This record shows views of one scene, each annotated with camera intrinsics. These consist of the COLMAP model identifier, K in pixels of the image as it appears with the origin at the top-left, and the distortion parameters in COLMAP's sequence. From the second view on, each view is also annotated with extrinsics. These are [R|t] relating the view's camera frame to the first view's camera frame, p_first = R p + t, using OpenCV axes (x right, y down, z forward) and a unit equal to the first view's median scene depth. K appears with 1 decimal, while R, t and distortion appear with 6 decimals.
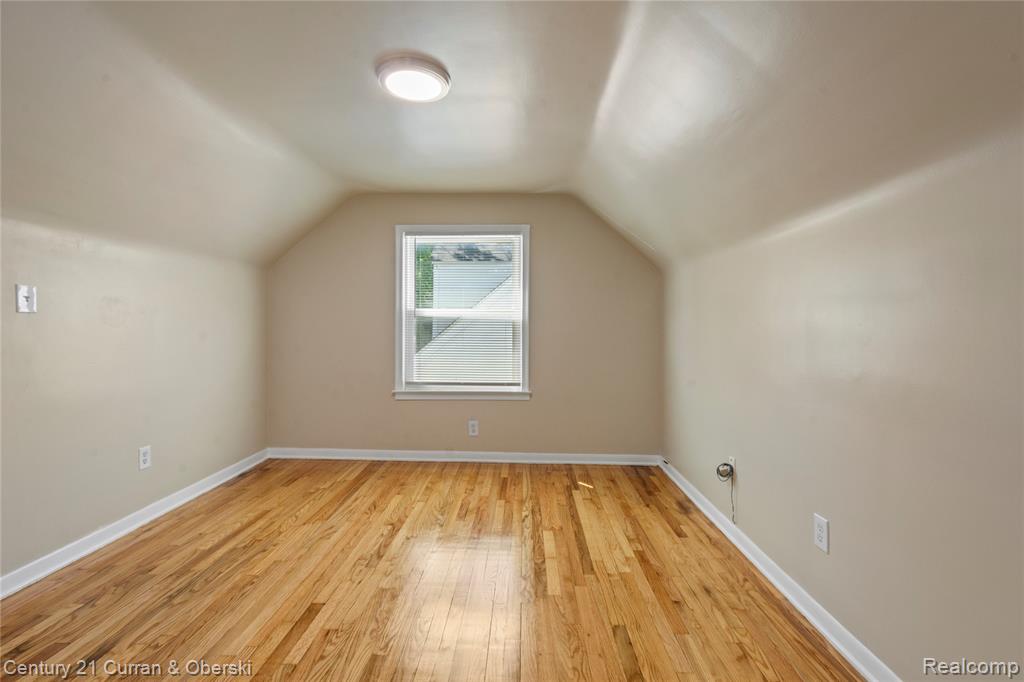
lens RADIAL K [[465.5, 0, 510.5], [0, 465.5, 334.1], [0, 0, 1]] dist [0.002741, 0.000080]
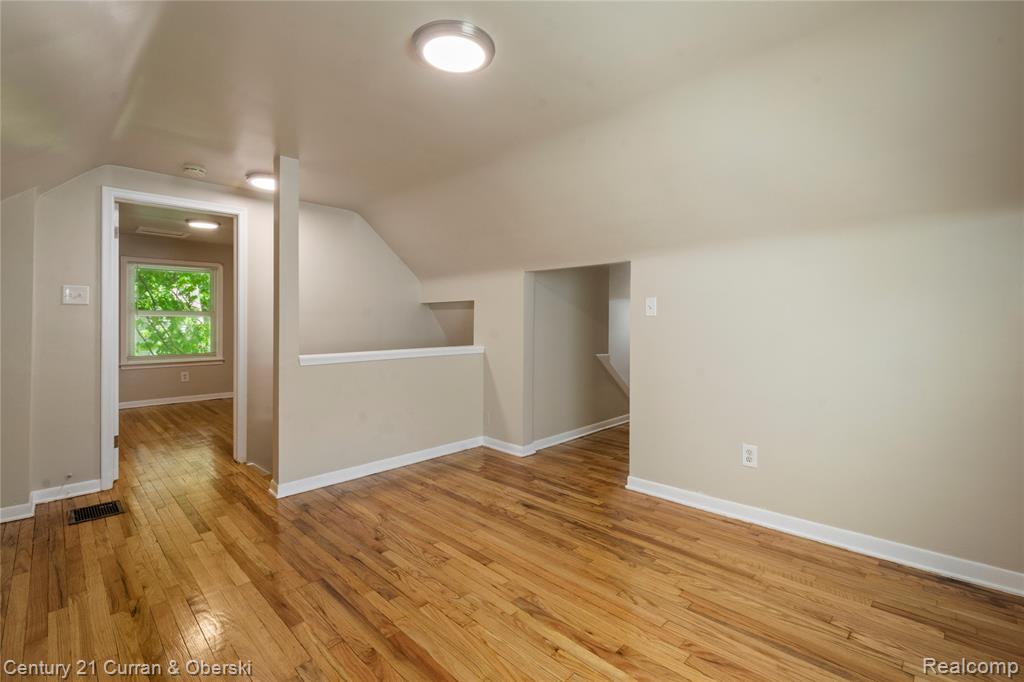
lens RADIAL K [[448.1, 0, 516.7], [0, 448.1, 322.1], [0, 0, 1]] dist [0.001985, 0.000170]
pose [[-0.672796, -0.008579, -0.739778, 0.235004], [-0.011529, 0.999933, -0.001111, -0.013400], [0.739738, 0.007781, -0.672850, 1.134859]]
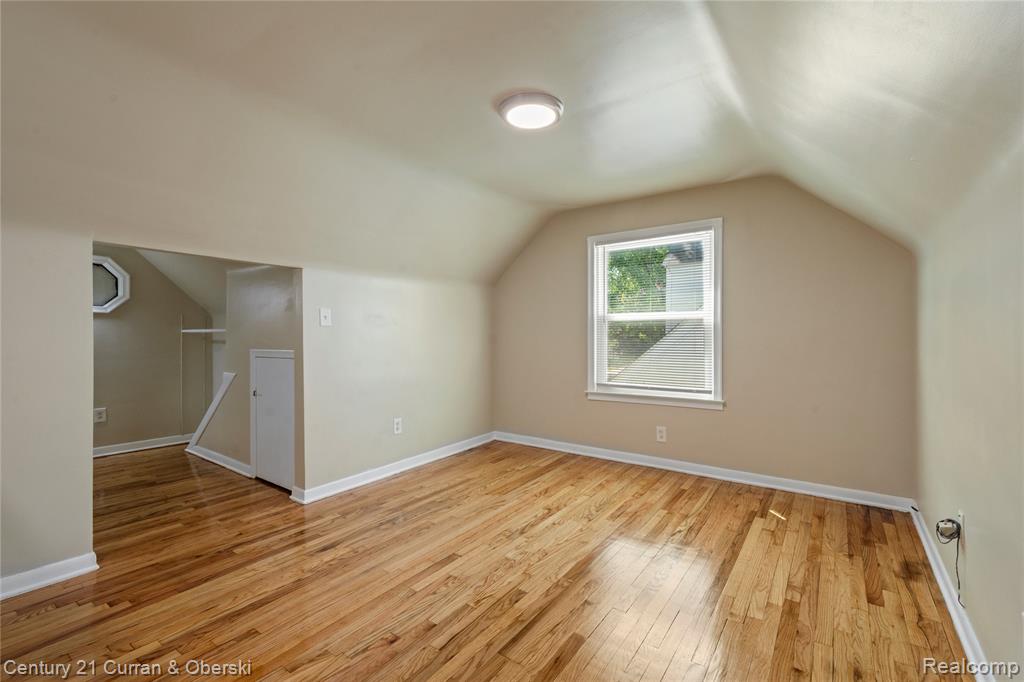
lens RADIAL K [[451.2, 0, 517.4], [0, 451.2, 340.1], [0, 0, 1]] dist [0.021834, -0.010883]
pose [[0.833235, -0.002418, -0.552914, 0.247374], [0.003694, 0.999992, 0.001193, 0.002594], [0.552907, -0.003036, 0.833238, 0.052086]]
